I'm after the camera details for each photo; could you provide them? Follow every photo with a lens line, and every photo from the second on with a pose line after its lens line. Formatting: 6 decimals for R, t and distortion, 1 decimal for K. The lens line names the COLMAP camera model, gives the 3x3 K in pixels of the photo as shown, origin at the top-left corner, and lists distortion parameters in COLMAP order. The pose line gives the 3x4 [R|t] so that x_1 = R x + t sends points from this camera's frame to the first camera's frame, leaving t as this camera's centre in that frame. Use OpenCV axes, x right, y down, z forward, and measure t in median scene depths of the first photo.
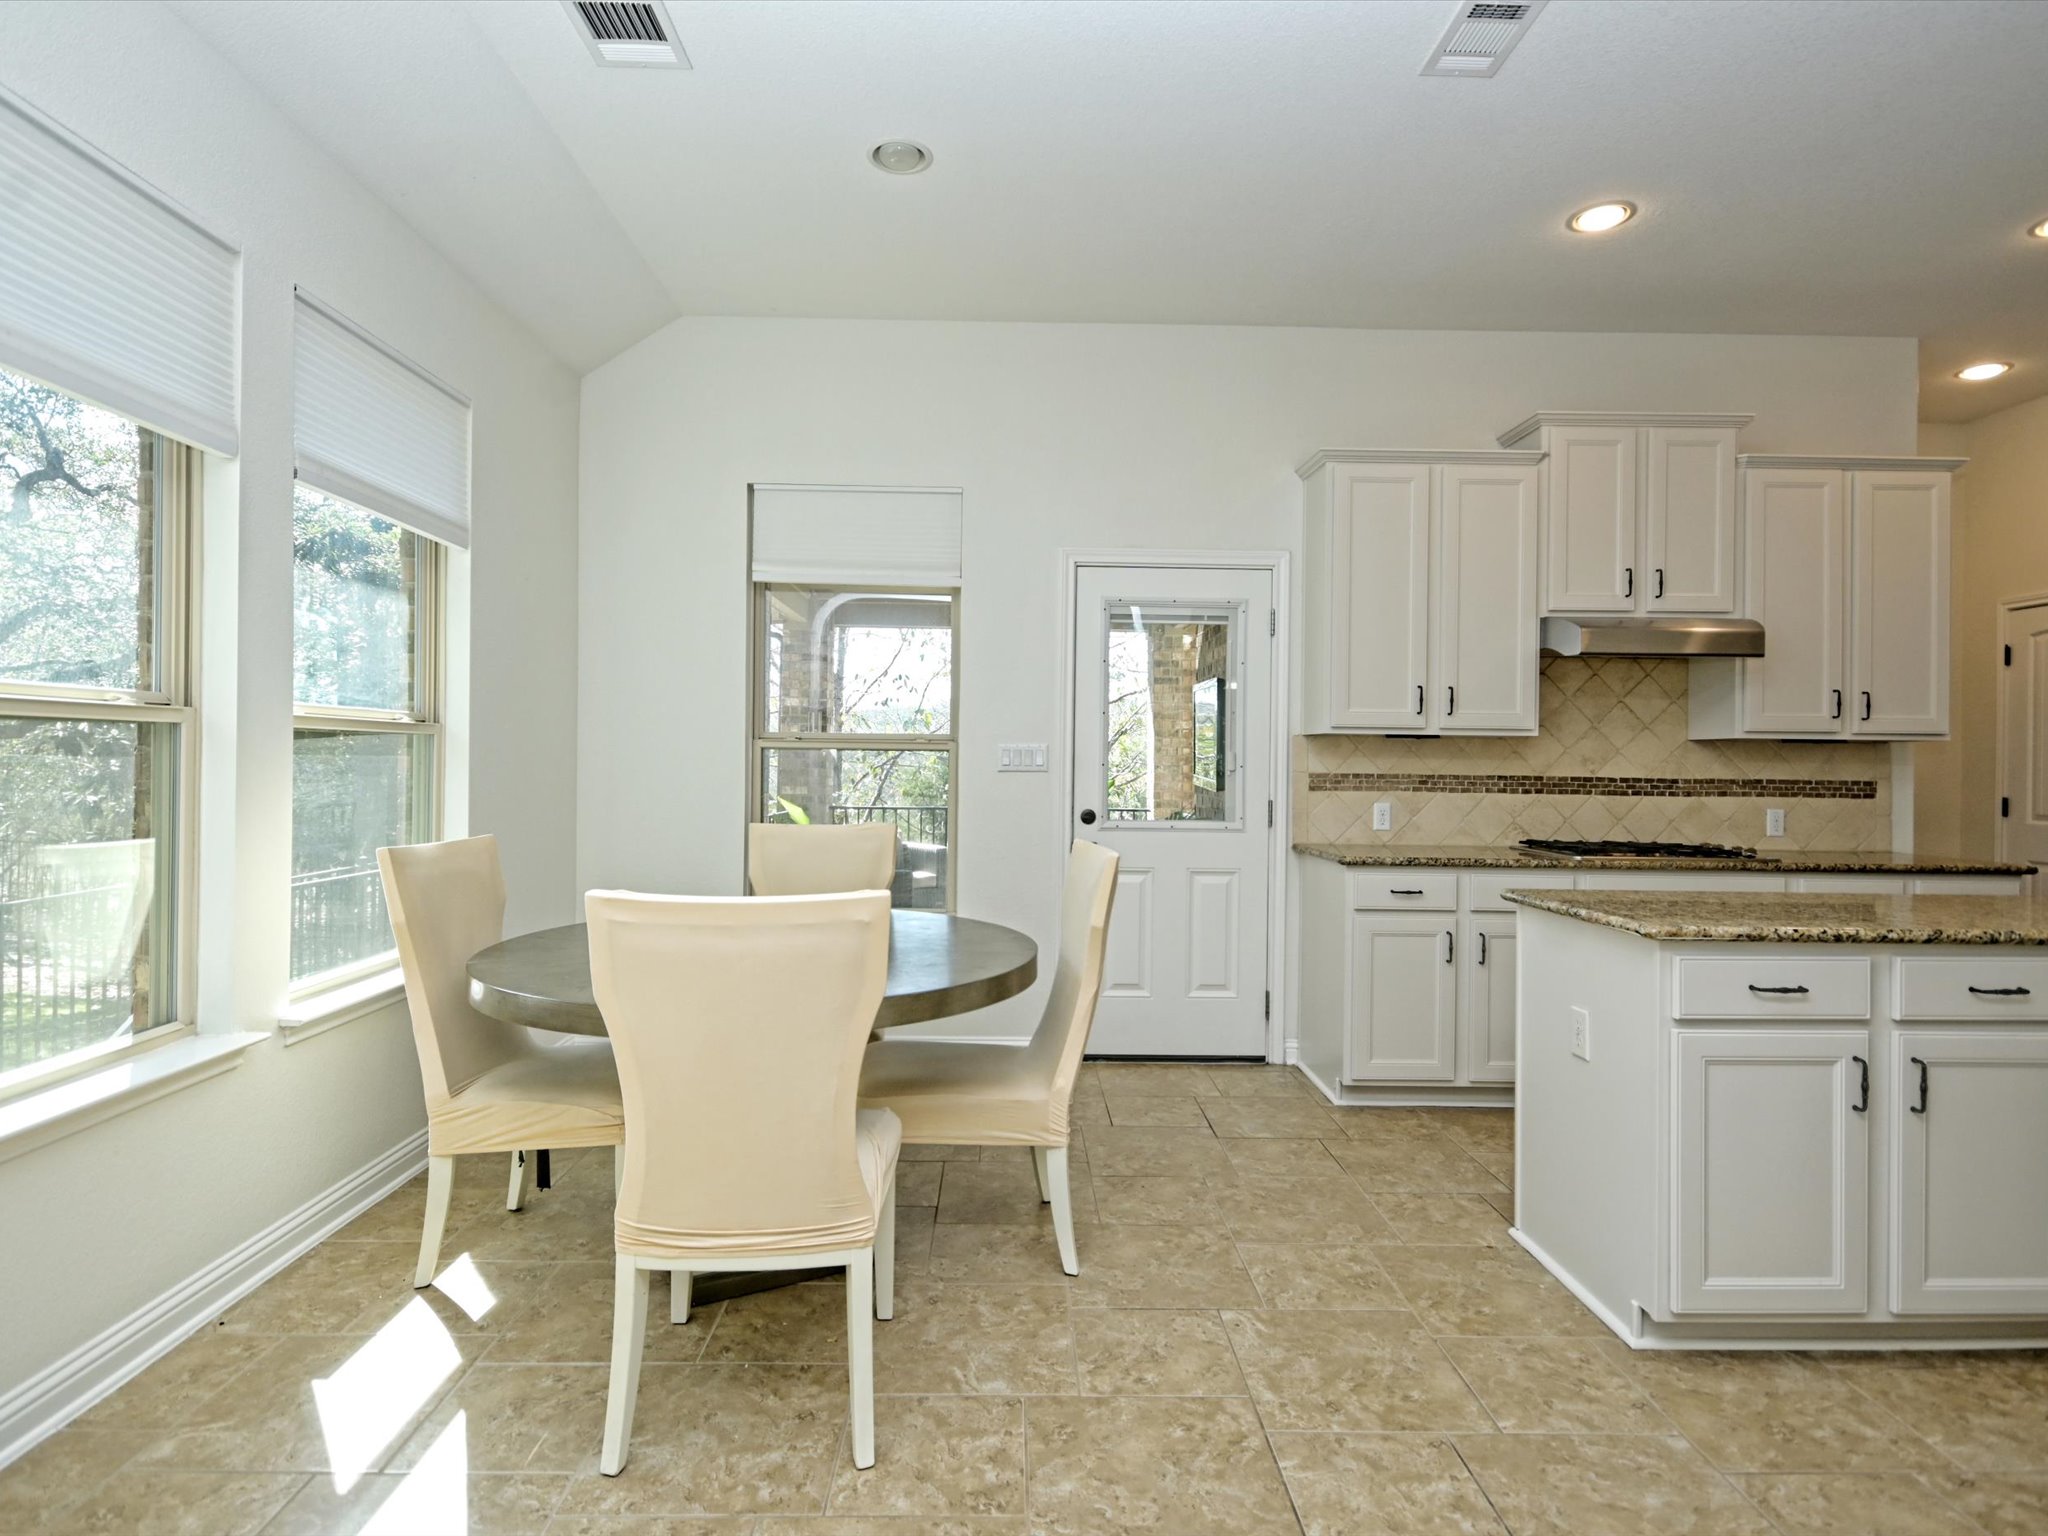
lens RADIAL K [[1090.0, 0, 1024.1], [0, 1090.0, 762.5], [0, 0, 1]] dist [0.019651, -0.006033]
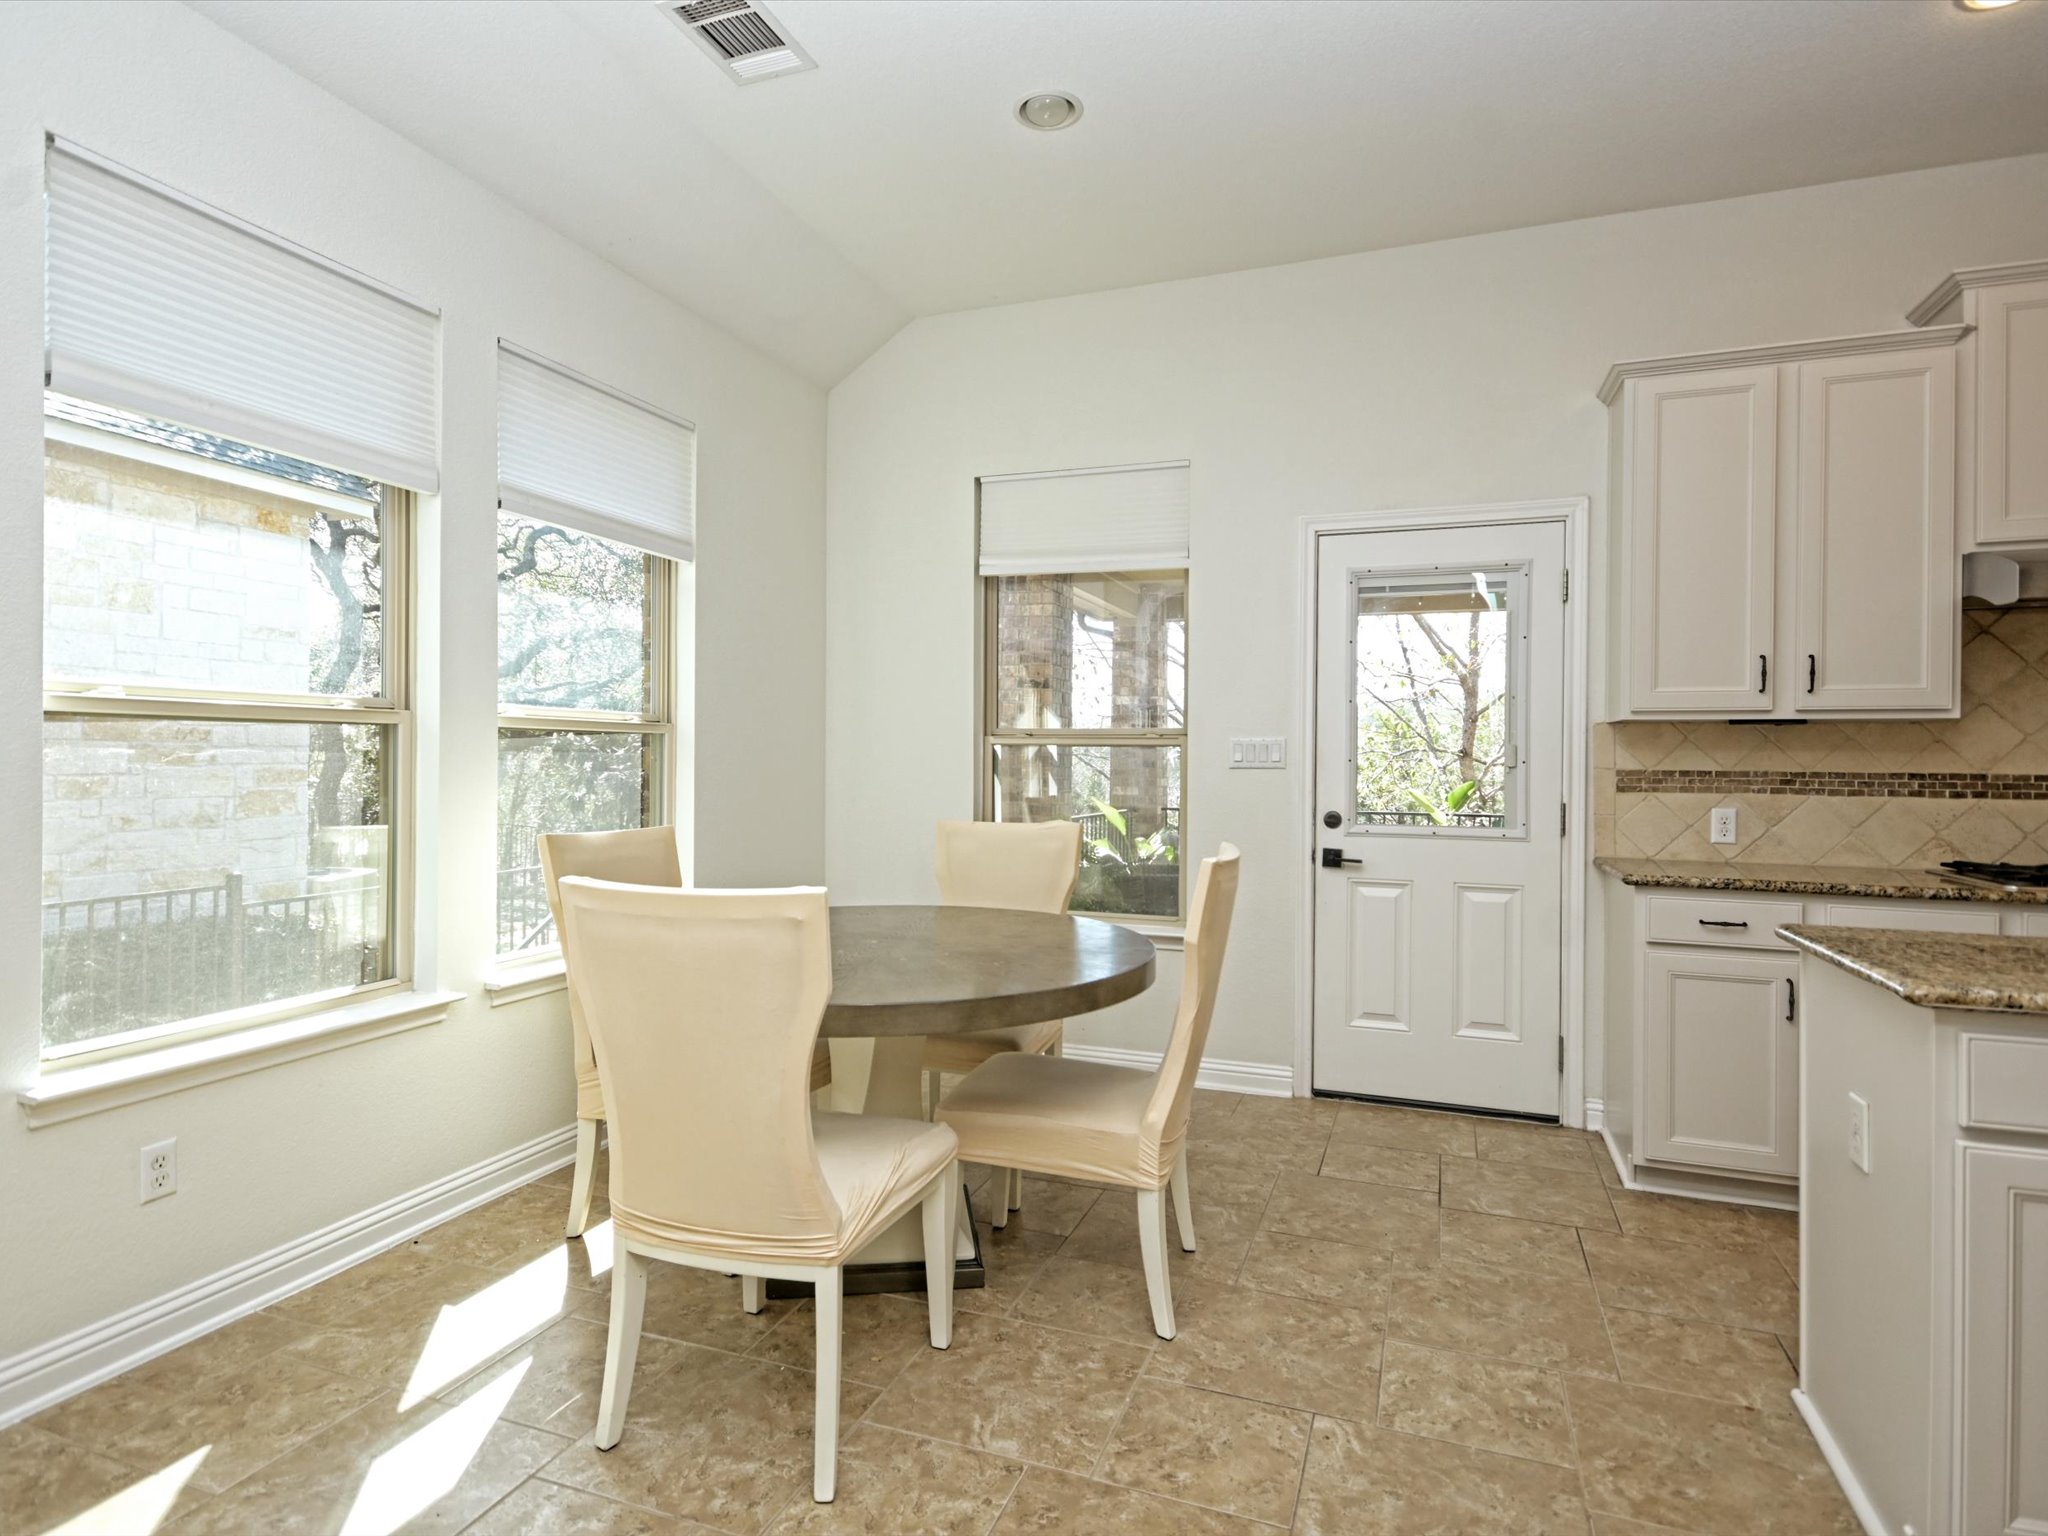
lens RADIAL K [[1117.3, 0, 1024.4], [0, 1117.3, 760.5], [0, 0, 1]] dist [0.020630, -0.001949]
pose [[0.929480, -0.003682, -0.368854, 0.195027], [0.002293, 0.999989, -0.004204, 0.006374], [0.368865, 0.003061, 0.929478, 0.085891]]
